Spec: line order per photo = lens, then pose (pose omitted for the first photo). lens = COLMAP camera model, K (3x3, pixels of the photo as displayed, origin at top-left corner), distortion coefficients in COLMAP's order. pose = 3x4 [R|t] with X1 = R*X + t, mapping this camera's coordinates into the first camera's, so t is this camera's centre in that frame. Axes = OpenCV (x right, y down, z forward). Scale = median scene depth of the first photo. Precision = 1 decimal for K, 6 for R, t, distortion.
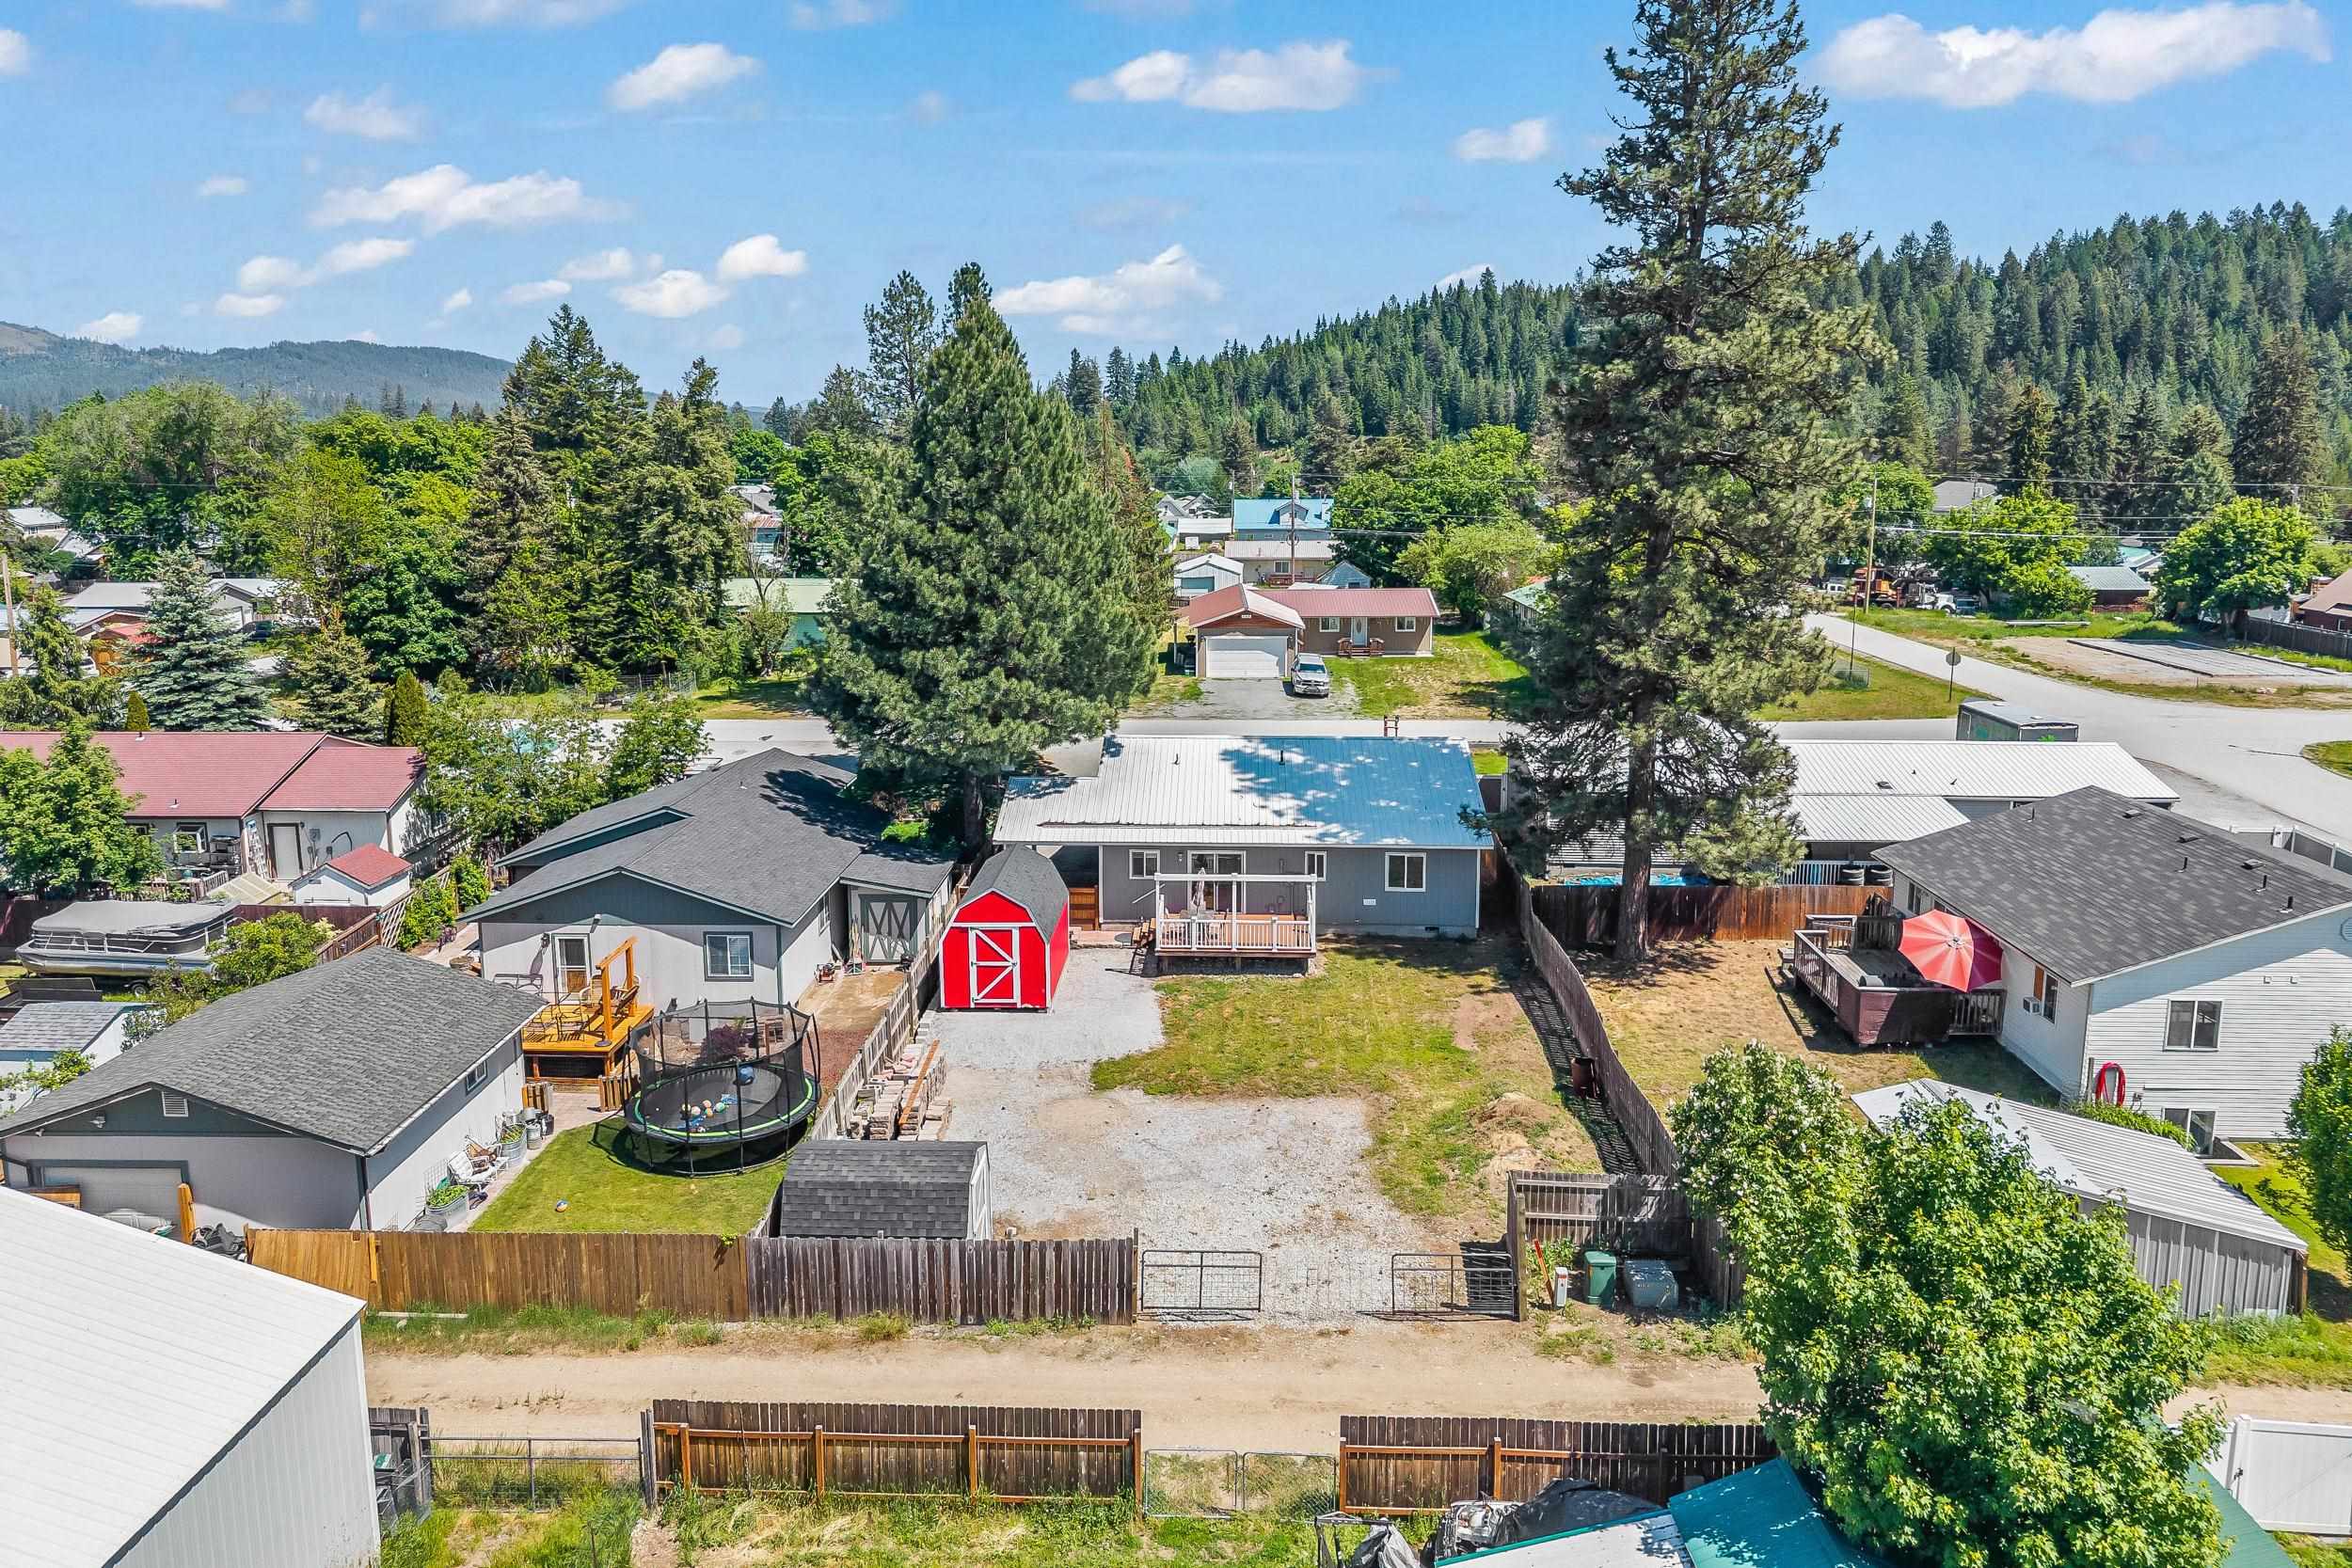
lens RADIAL K [[1563.6, 0, 1167.8], [0, 1563.6, 769.6], [0, 0, 1]] dist [0.005050, -0.010422]
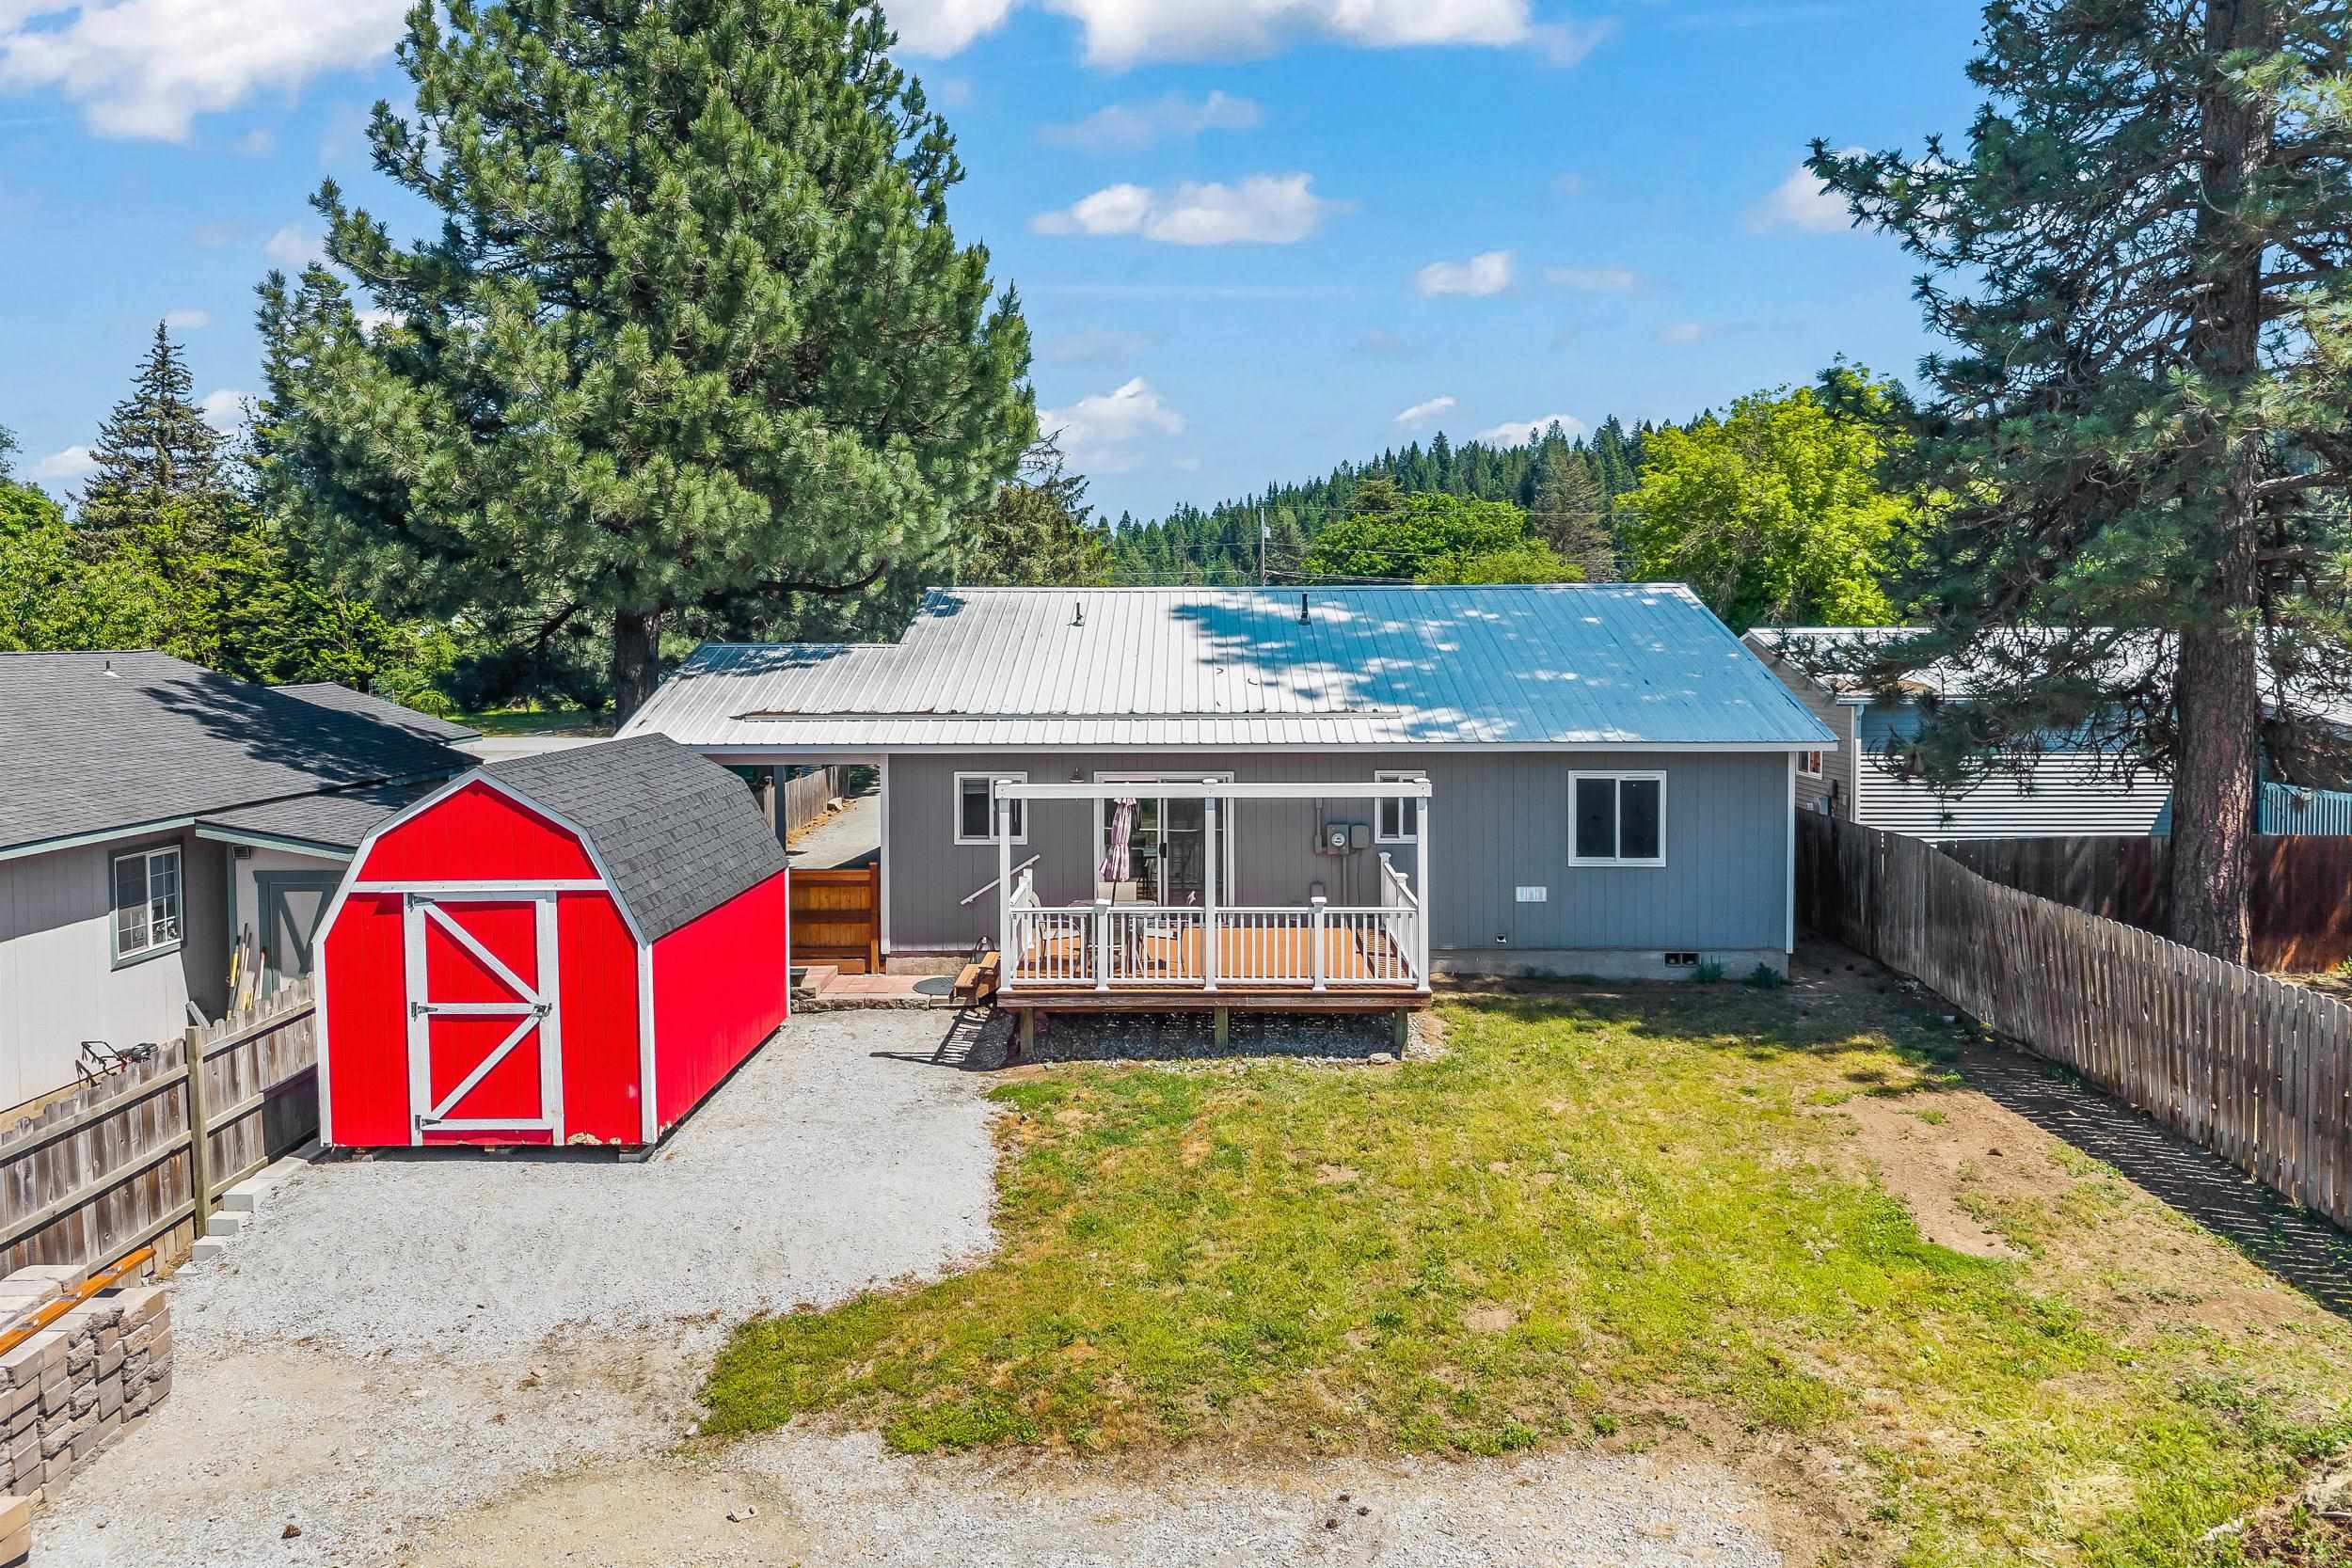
lens RADIAL K [[1563.6, 0, 1187.8], [0, 1563.6, 786.6], [0, 0, 1]] dist [0.005050, -0.010422]
pose [[0.999060, -0.001829, 0.043305, 0.020076], [0.006540, 0.994032, -0.108894, 0.102782], [-0.042847, 0.109075, 0.993110, 0.595401]]
